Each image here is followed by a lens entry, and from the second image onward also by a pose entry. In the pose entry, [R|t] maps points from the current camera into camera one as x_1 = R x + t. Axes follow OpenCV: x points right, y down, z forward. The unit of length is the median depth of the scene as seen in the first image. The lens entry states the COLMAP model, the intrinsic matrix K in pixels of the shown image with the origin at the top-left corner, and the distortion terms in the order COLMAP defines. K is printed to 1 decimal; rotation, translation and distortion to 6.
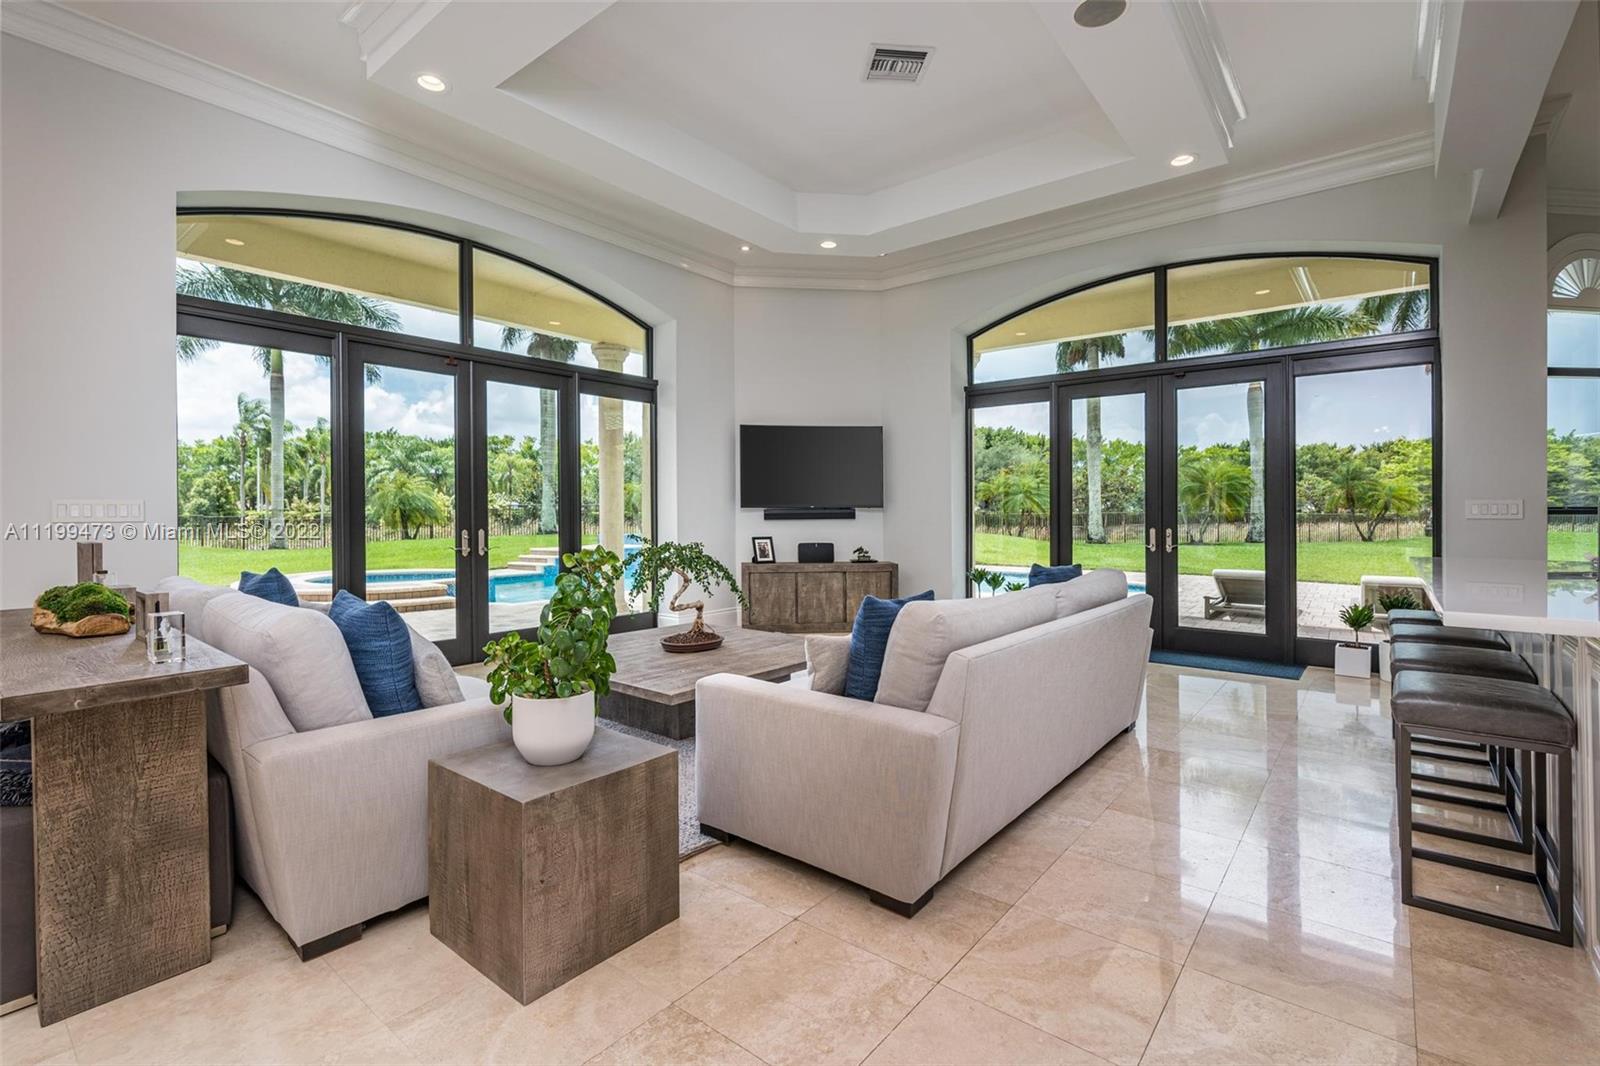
lens RADIAL K [[726.2, 0, 800.0], [0, 726.2, 533.0], [0, 0, 1]] dist [0.001862, 0.000263]
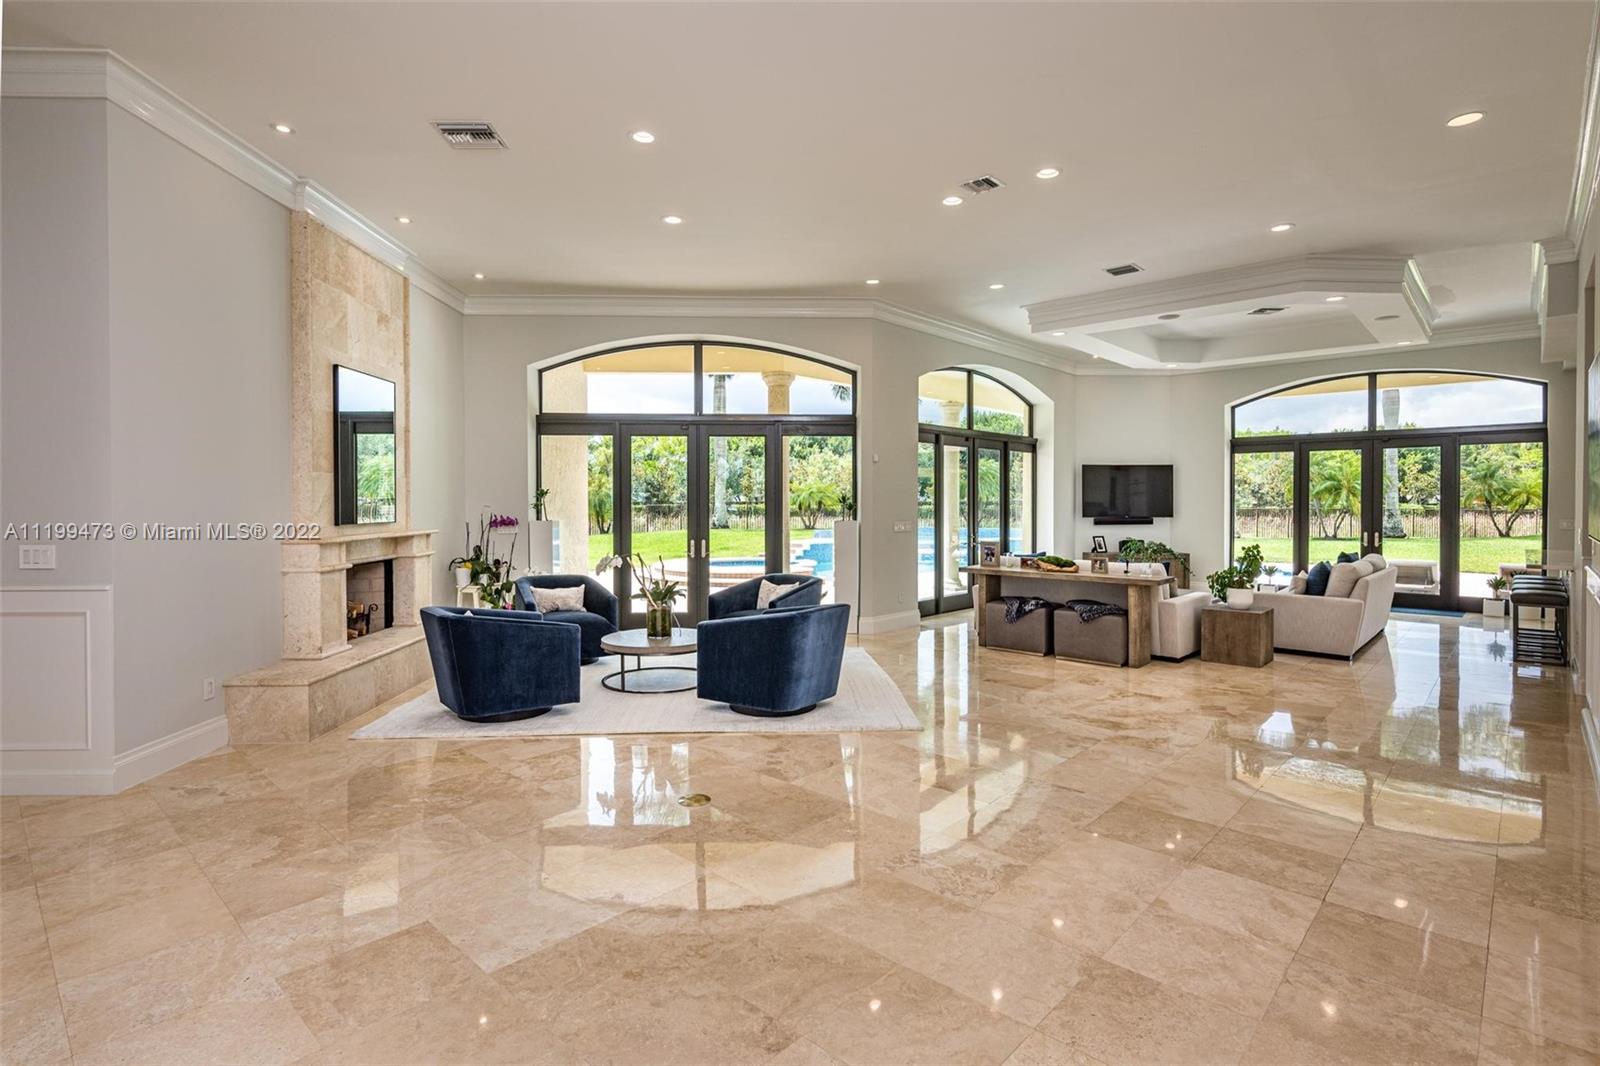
lens RADIAL K [[794.1, 0, 799.0], [0, 794.1, 512.7], [0, 0, 1]] dist [-0.000468, -0.000441]
pose [[0.997891, 0.001880, -0.064892, -0.610589], [-0.002822, 0.999892, -0.014438, -0.018456], [0.064858, 0.014590, 0.997788, -0.792220]]
